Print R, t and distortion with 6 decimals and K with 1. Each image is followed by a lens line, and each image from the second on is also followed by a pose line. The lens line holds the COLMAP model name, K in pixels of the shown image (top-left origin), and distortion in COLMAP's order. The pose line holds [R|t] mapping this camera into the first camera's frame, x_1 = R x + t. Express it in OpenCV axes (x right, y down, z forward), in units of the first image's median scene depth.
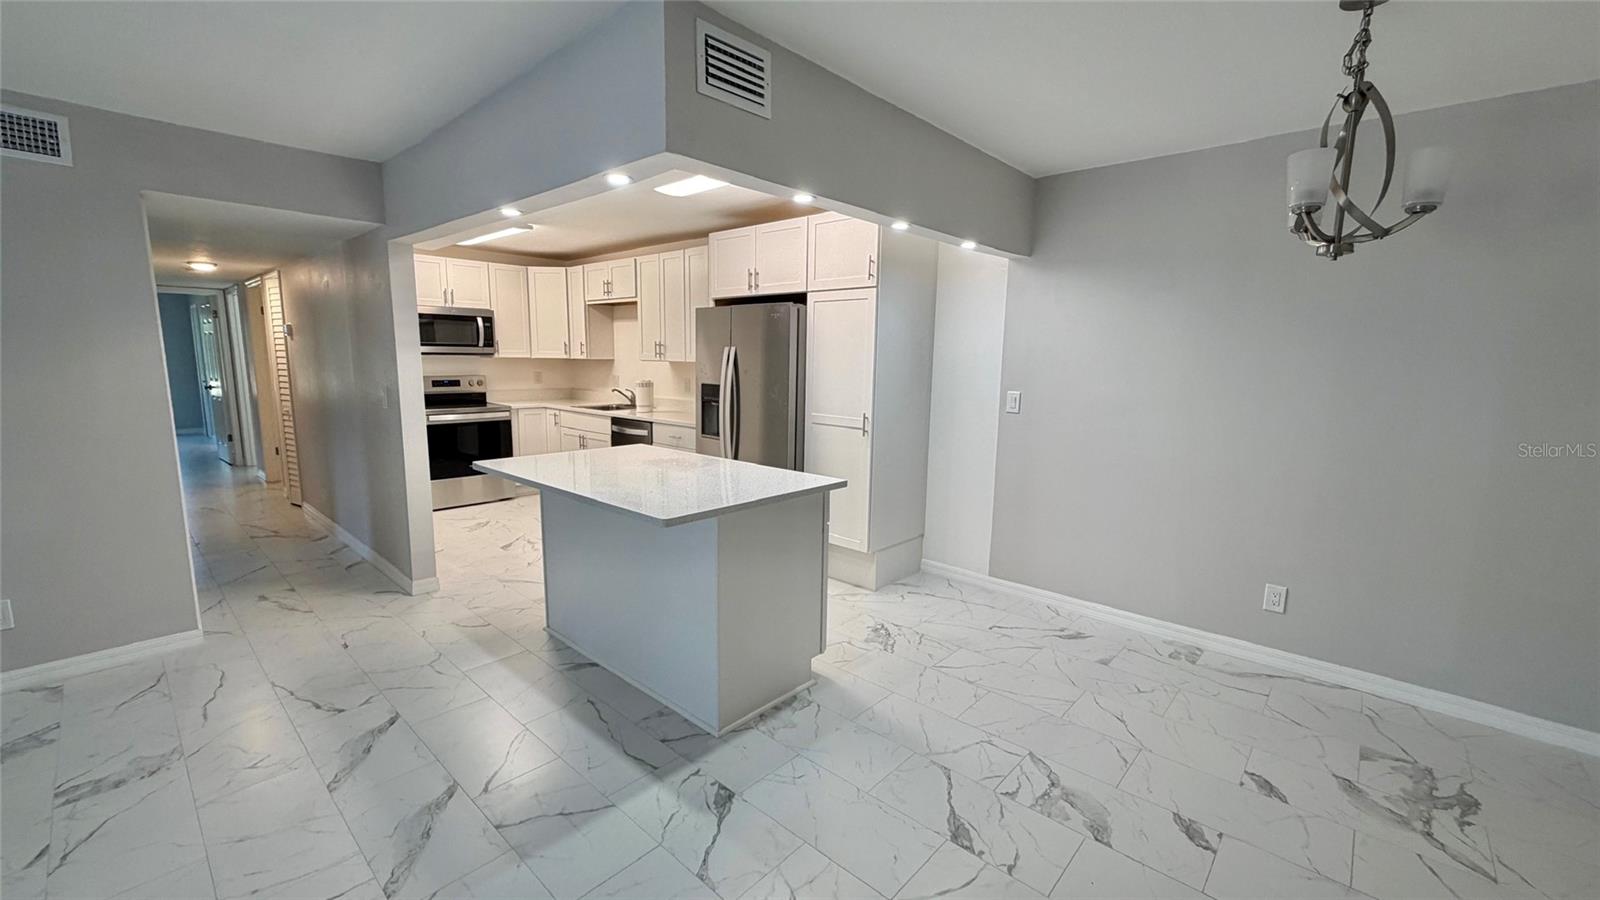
lens RADIAL K [[644.9, 0, 806.1], [0, 644.9, 453.1], [0, 0, 1]] dist [0.001204, 0.001830]
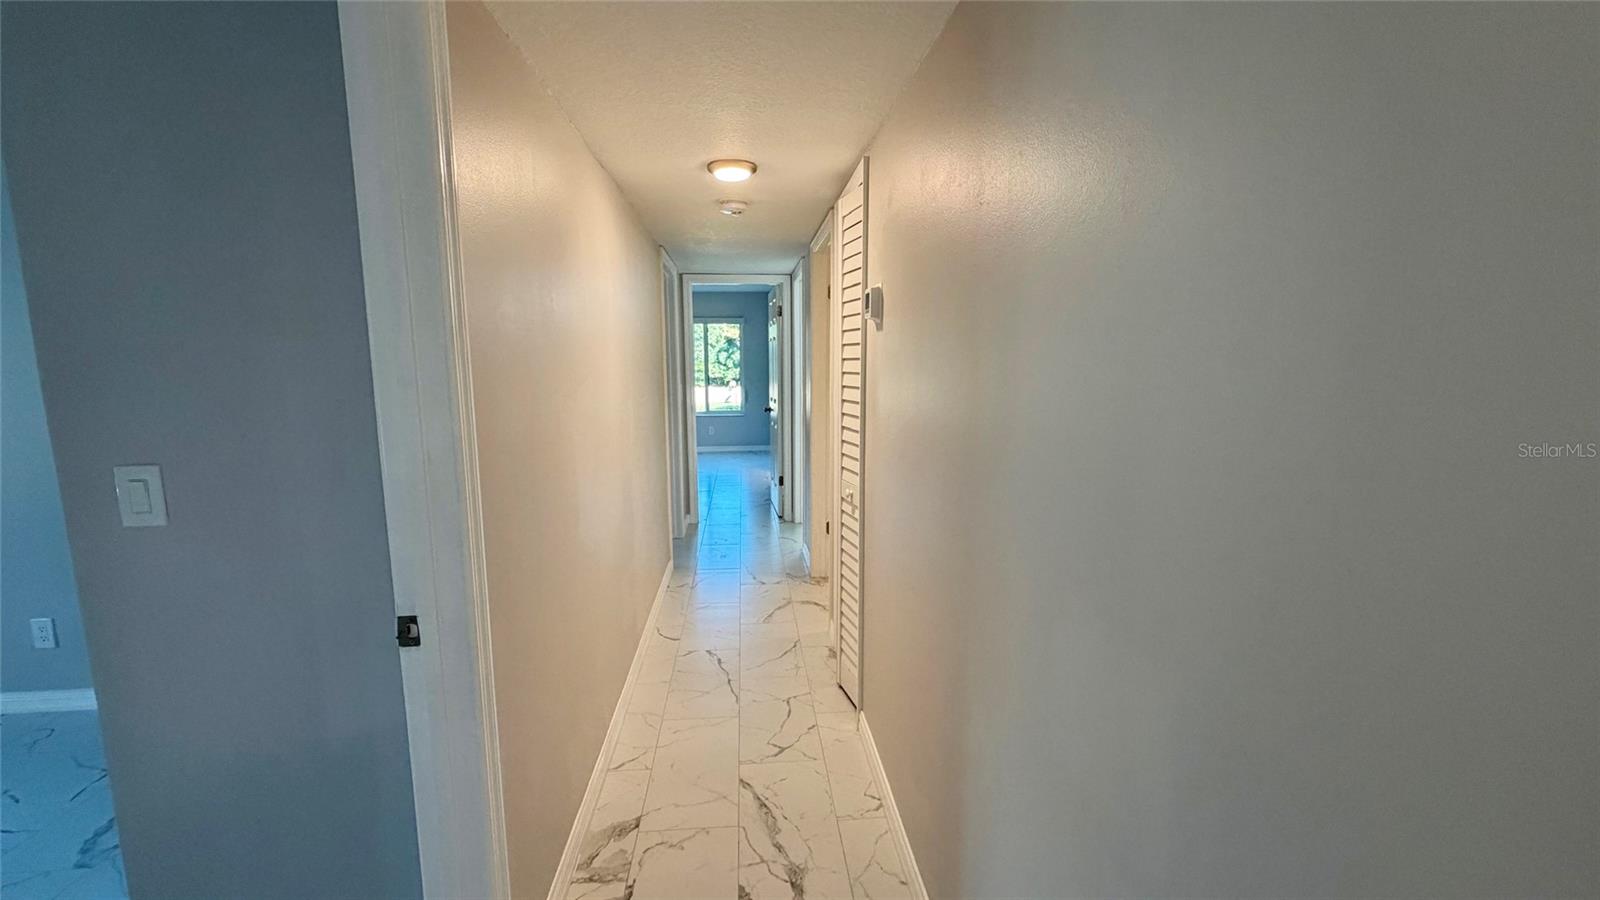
lens RADIAL K [[644.9, 0, 799.8], [0, 644.9, 451.7], [0, 0, 1]] dist [0.001204, 0.001830]
pose [[0.738840, 0.077410, -0.669420, -0.444851], [-0.084295, 0.996194, 0.022160, -0.084299], [0.668588, 0.040056, 0.742553, 0.537489]]
